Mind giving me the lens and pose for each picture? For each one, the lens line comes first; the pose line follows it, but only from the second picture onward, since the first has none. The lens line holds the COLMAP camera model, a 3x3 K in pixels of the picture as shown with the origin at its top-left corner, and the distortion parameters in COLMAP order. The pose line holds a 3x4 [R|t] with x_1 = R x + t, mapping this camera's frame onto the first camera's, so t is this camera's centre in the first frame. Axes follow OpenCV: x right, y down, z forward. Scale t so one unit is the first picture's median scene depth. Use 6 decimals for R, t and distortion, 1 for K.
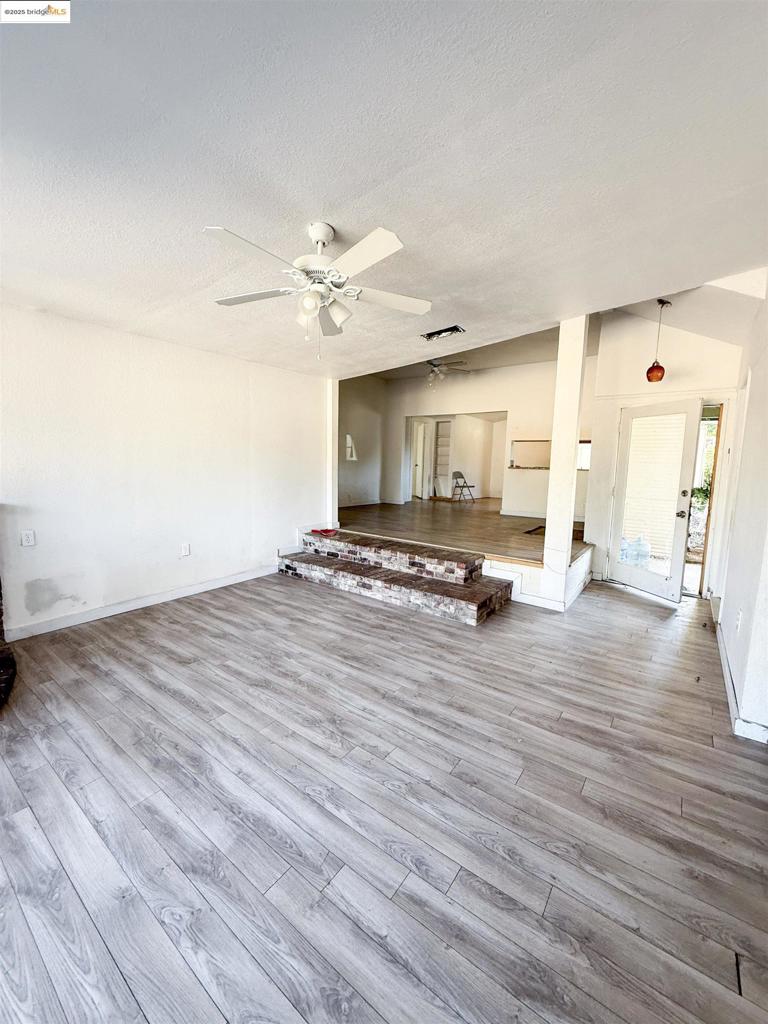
lens RADIAL K [[409.4, 0, 383.4], [0, 409.4, 512.9], [0, 0, 1]] dist [0.001459, 0.000258]
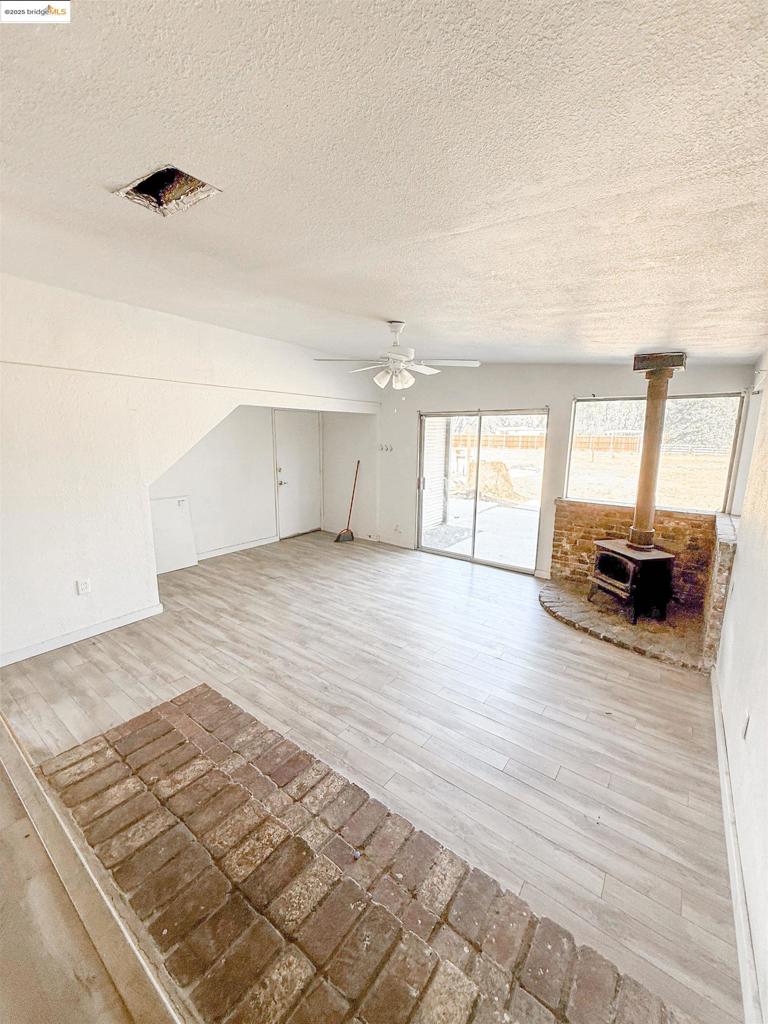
lens RADIAL K [[409.4, 0, 382.7], [0, 409.4, 510.7], [0, 0, 1]] dist [0.001459, 0.000258]
pose [[-0.999304, -0.037283, -0.000818, -0.103197], [-0.035813, 0.953326, 0.299812, -0.397423], [-0.010398, 0.299633, -0.953998, 2.097867]]
